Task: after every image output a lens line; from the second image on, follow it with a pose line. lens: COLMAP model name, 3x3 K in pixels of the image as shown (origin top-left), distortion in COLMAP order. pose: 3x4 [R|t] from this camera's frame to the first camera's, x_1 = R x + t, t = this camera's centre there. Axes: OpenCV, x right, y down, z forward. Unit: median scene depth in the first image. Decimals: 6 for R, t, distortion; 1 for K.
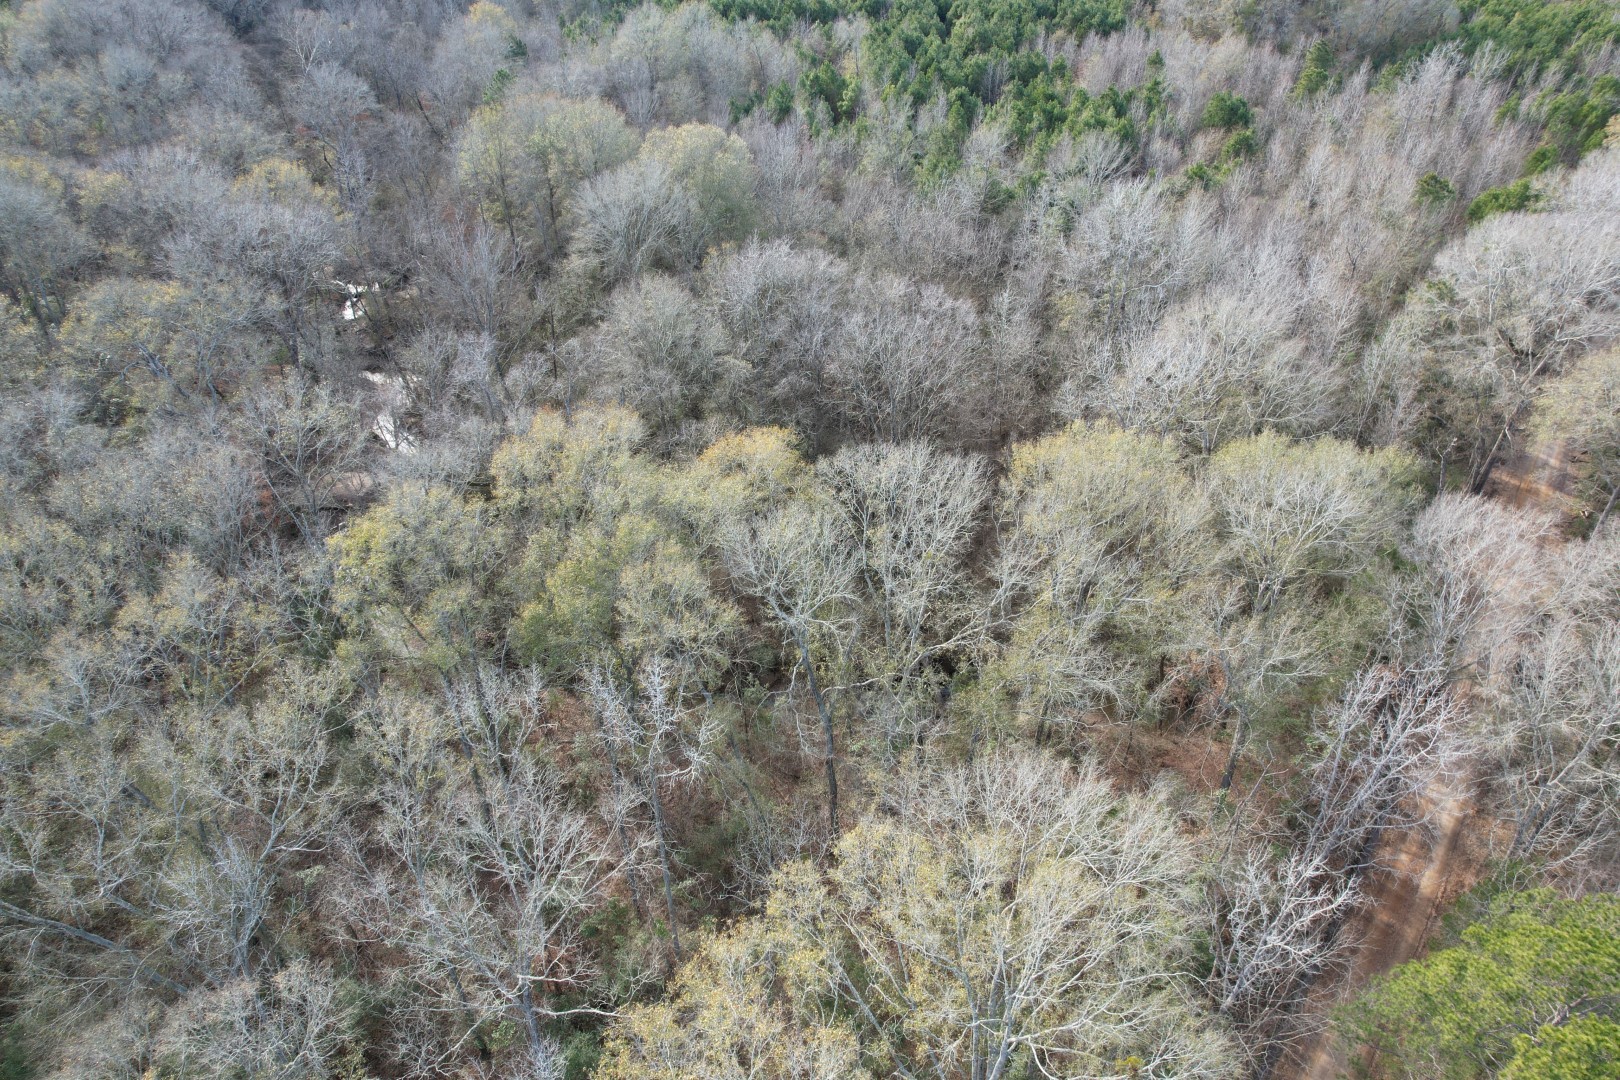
lens RADIAL K [[1040.0, 0, 813.7], [0, 1040.0, 543.8], [0, 0, 1]] dist [-0.084926, 0.078656]
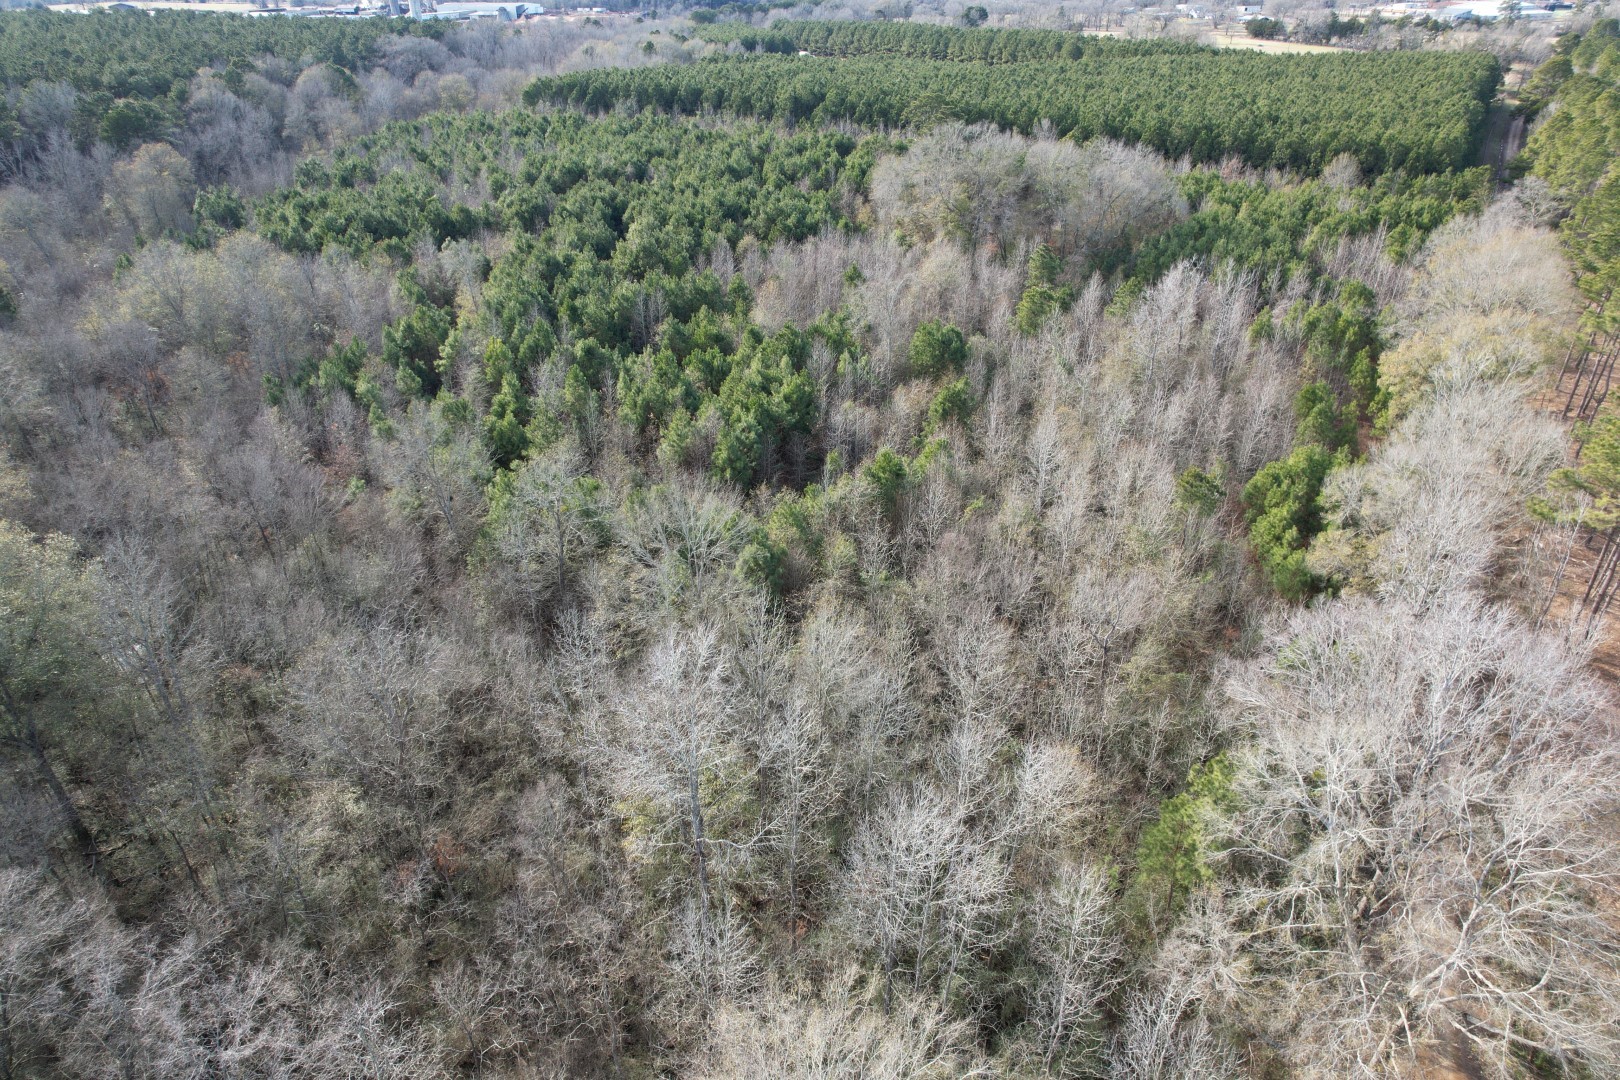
lens RADIAL K [[1040.0, 0, 813.7], [0, 1040.0, 543.8], [0, 0, 1]] dist [-0.084926, 0.078656]
pose [[0.982326, -0.088440, 0.164965, 0.161235], [0.108597, 0.987122, -0.117461, -0.183948], [-0.152452, 0.133300, 0.979280, 0.247151]]
